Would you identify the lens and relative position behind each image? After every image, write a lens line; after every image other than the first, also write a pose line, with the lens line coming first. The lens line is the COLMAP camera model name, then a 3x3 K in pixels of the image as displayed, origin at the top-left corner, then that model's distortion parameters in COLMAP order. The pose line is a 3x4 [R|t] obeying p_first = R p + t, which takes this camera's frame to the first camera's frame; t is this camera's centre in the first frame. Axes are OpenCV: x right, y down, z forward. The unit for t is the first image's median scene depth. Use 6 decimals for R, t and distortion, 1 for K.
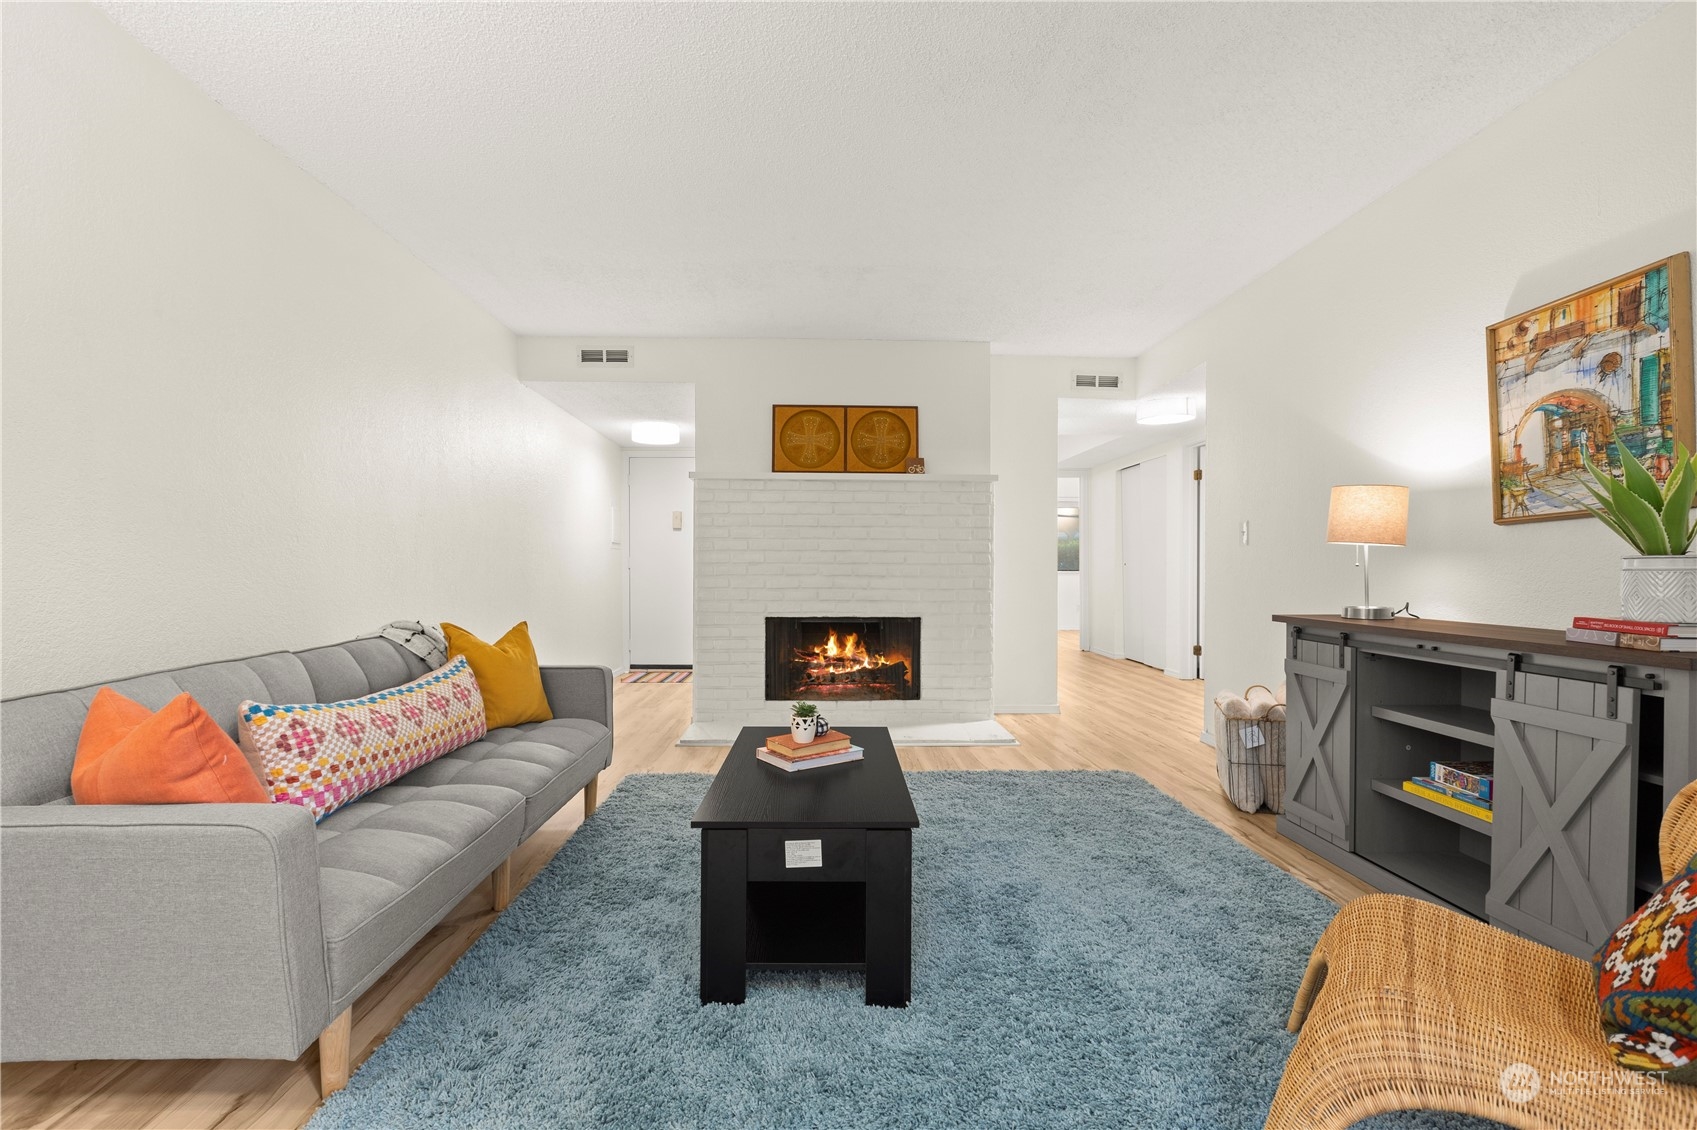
lens RADIAL K [[768.0, 0, 841.5], [0, 768.0, 581.2], [0, 0, 1]] dist [0.001890, -0.001290]
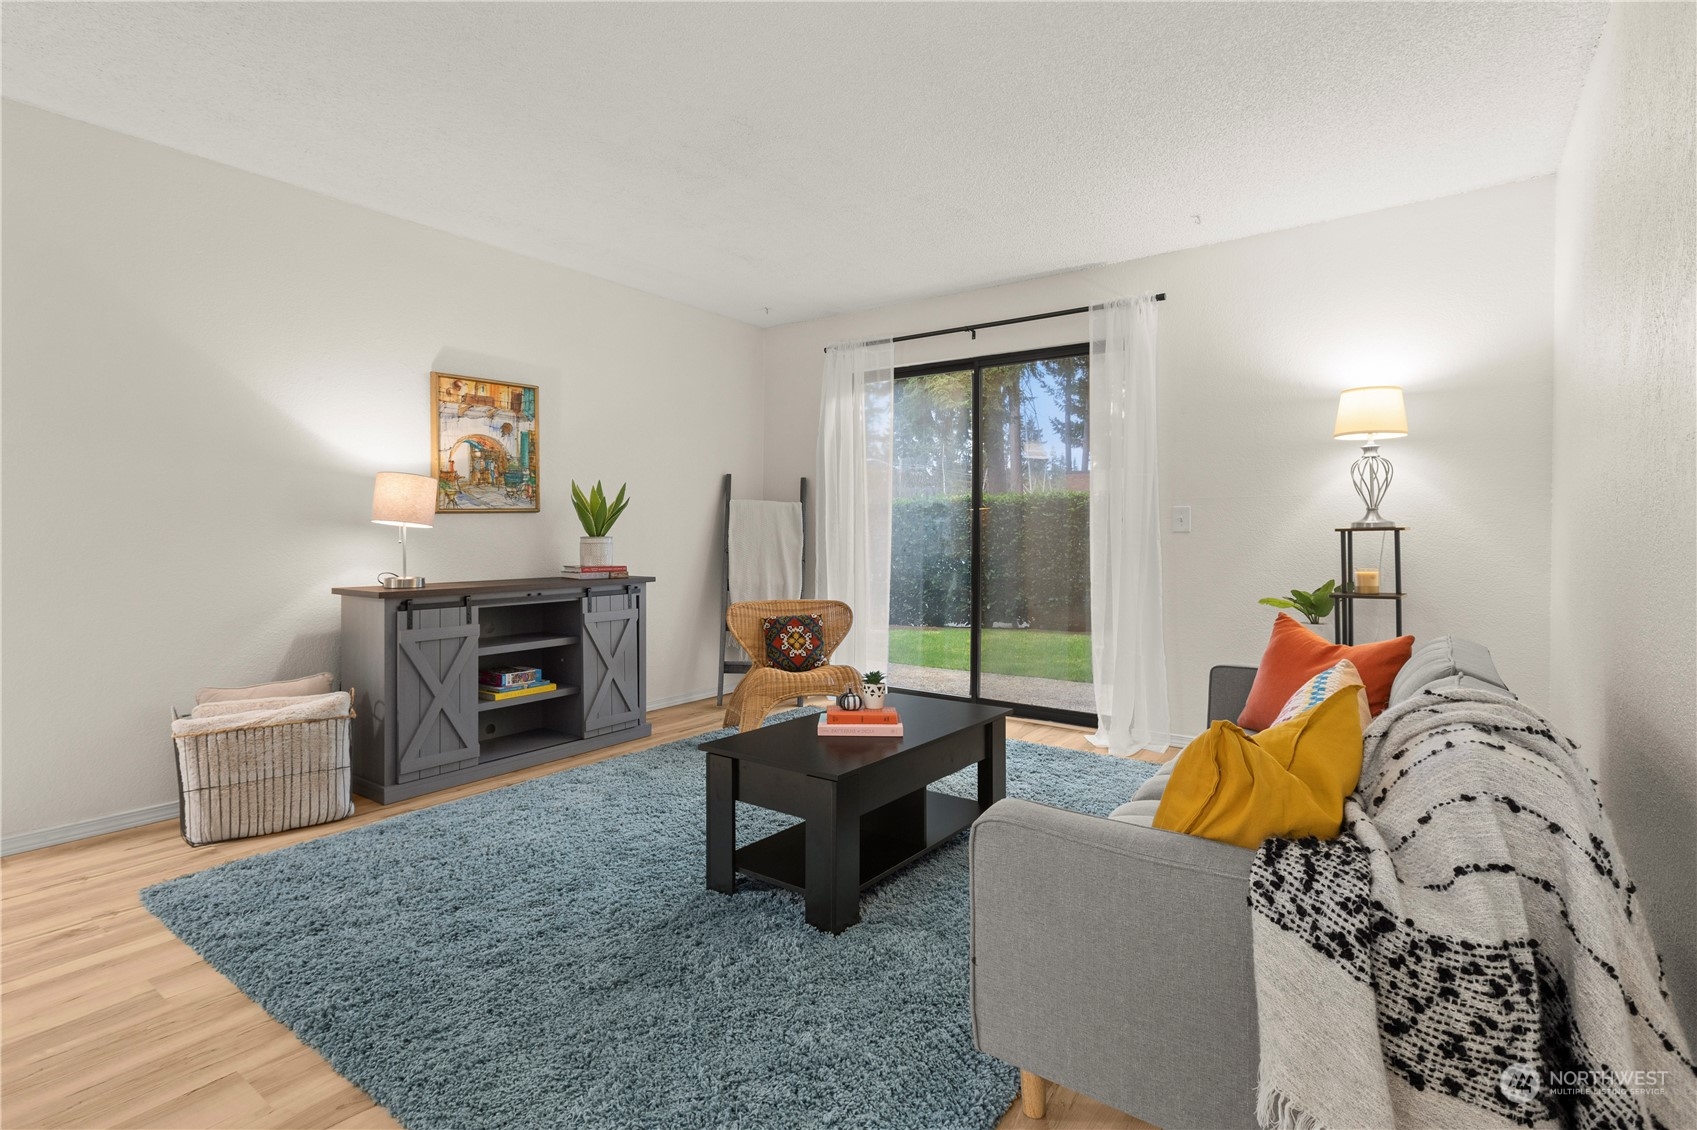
lens RADIAL K [[850.4, 0, 845.5], [0, 850.4, 538.4], [0, 0, 1]] dist [-0.000046, -0.000263]
pose [[-0.796825, -0.003711, 0.604199, -0.778905], [0.011184, 0.999719, 0.020890, -0.056005], [-0.604107, 0.023403, -0.796560, 1.981886]]
